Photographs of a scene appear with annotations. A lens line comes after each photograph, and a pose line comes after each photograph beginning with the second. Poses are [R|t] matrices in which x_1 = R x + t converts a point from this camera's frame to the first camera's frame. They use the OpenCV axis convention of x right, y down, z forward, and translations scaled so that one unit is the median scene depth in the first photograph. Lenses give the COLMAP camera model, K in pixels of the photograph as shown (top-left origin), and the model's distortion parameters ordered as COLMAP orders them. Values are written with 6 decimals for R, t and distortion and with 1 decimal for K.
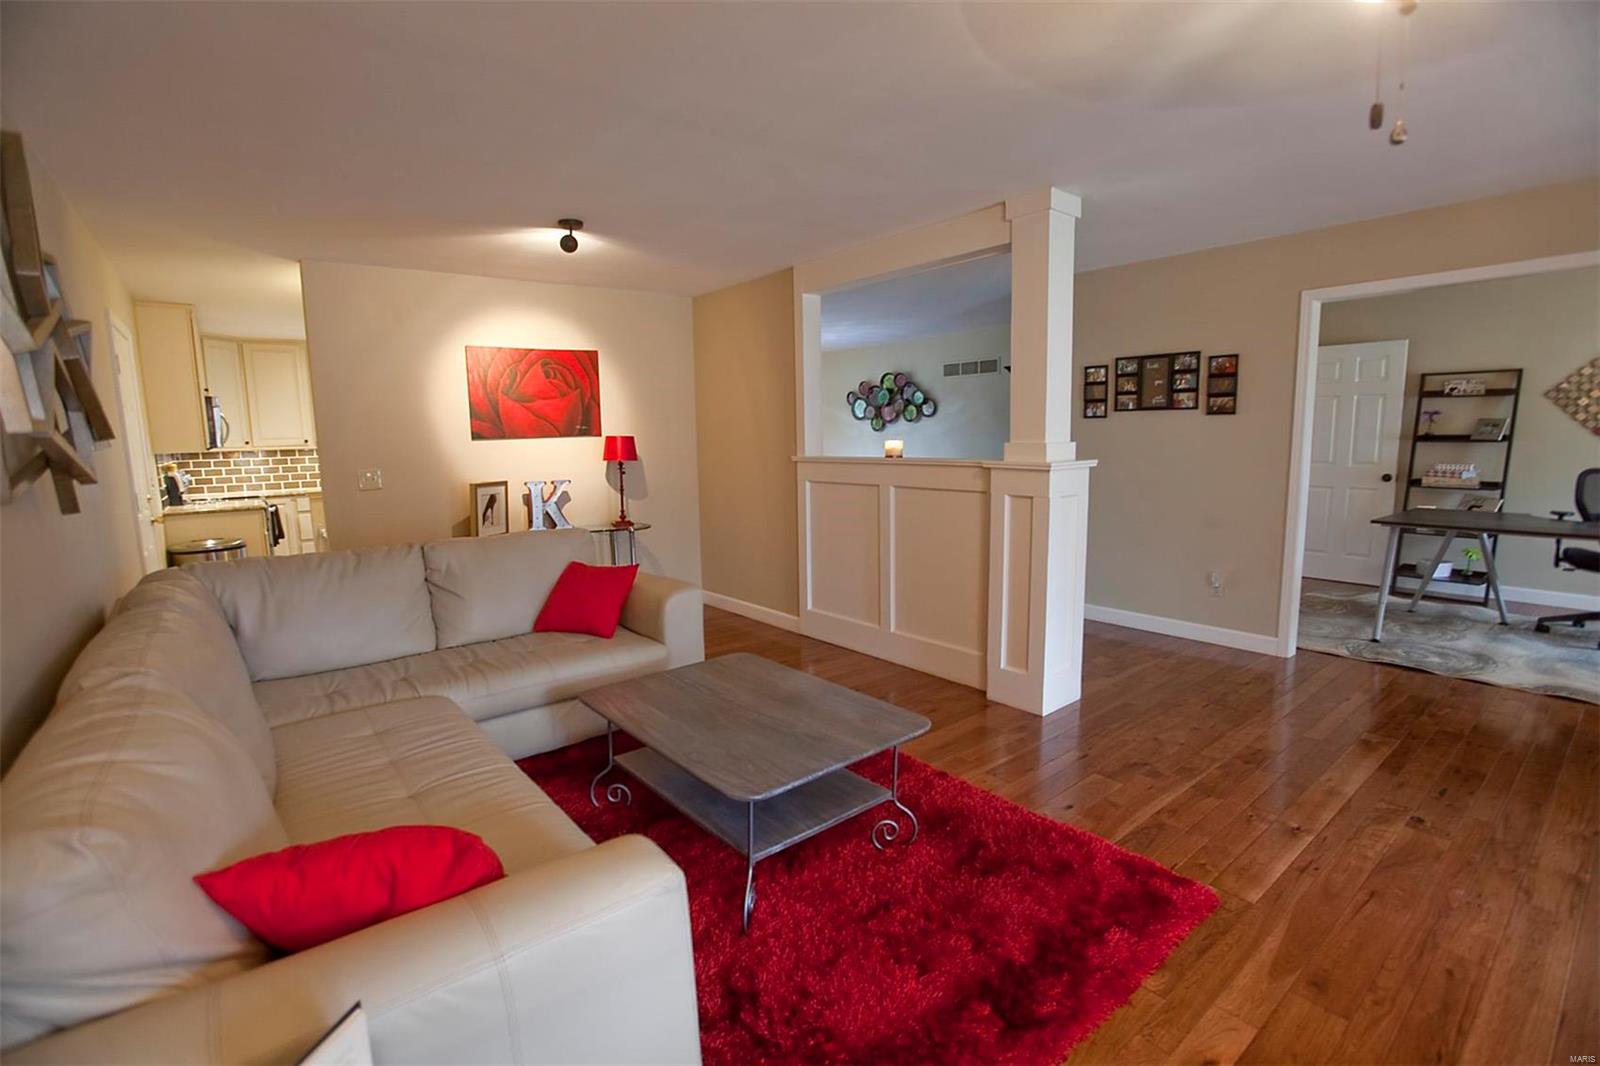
lens RADIAL K [[755.5, 0, 799.1], [0, 755.5, 526.0], [0, 0, 1]] dist [-0.076342, 0.037982]
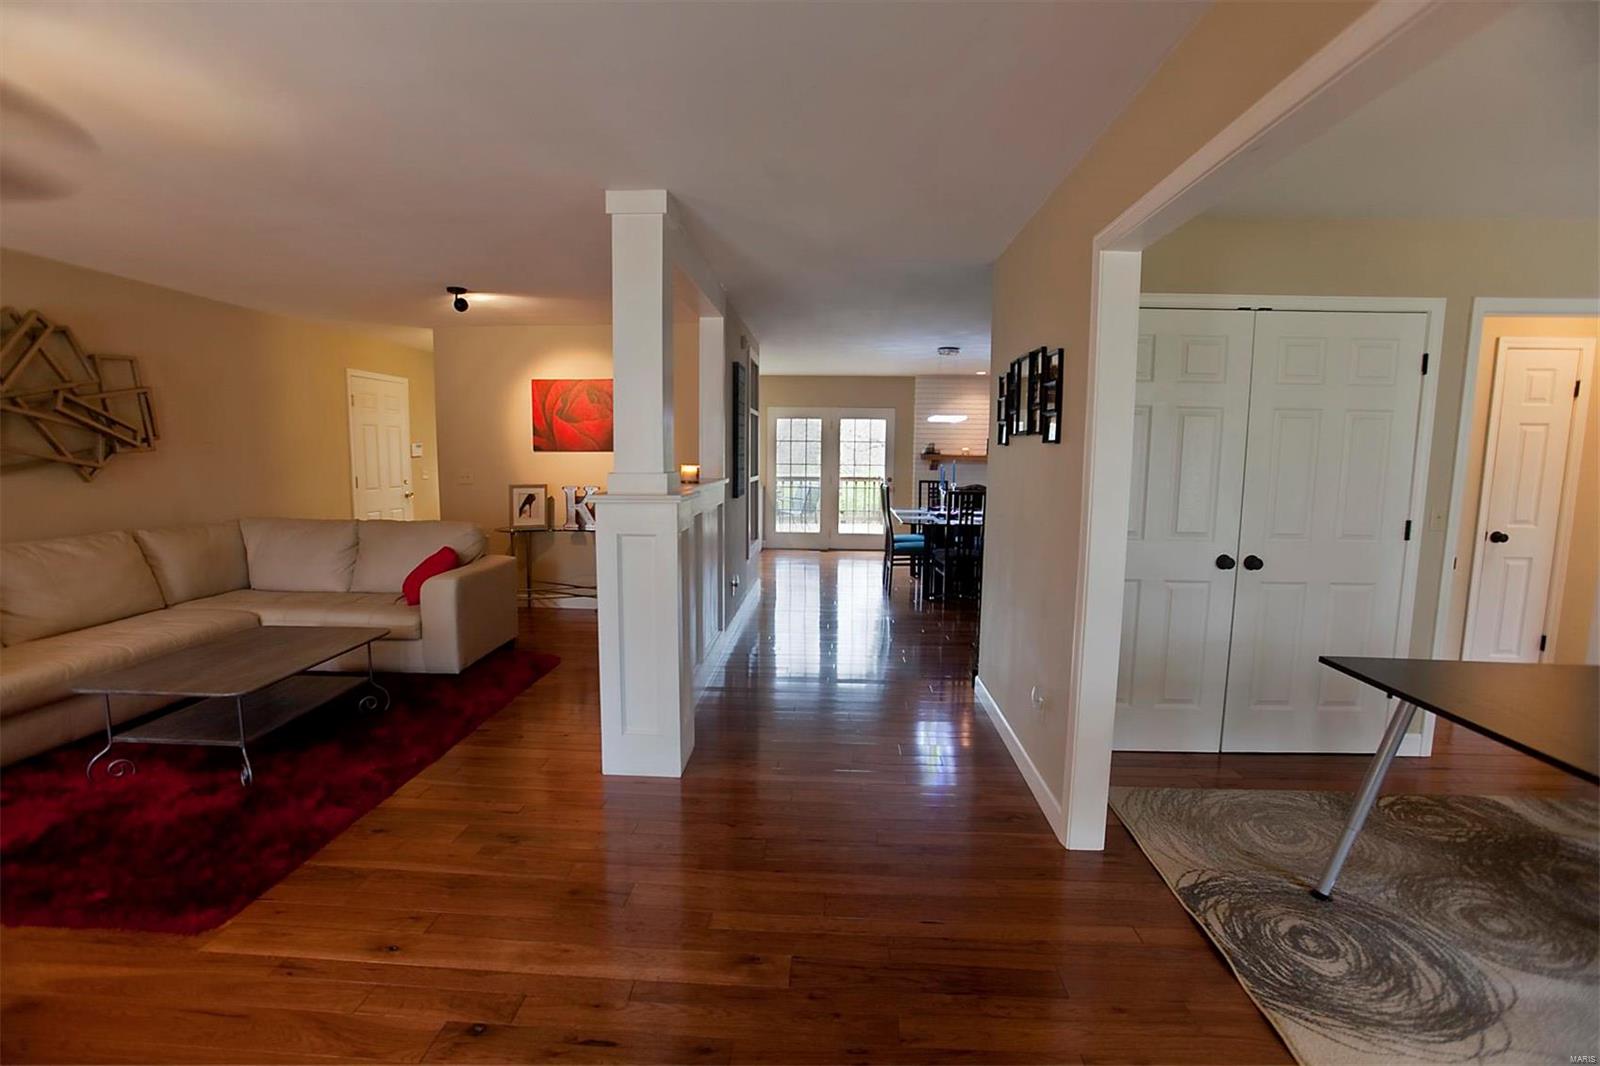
lens RADIAL K [[755.5, 0, 799.1], [0, 755.5, 526.0], [0, 0, 1]] dist [-0.076342, 0.037982]
pose [[0.733165, 0.095493, -0.673313, 0.823054], [-0.105675, 0.994063, 0.025915, -0.070984], [0.671790, 0.052152, 0.738903, 0.361329]]
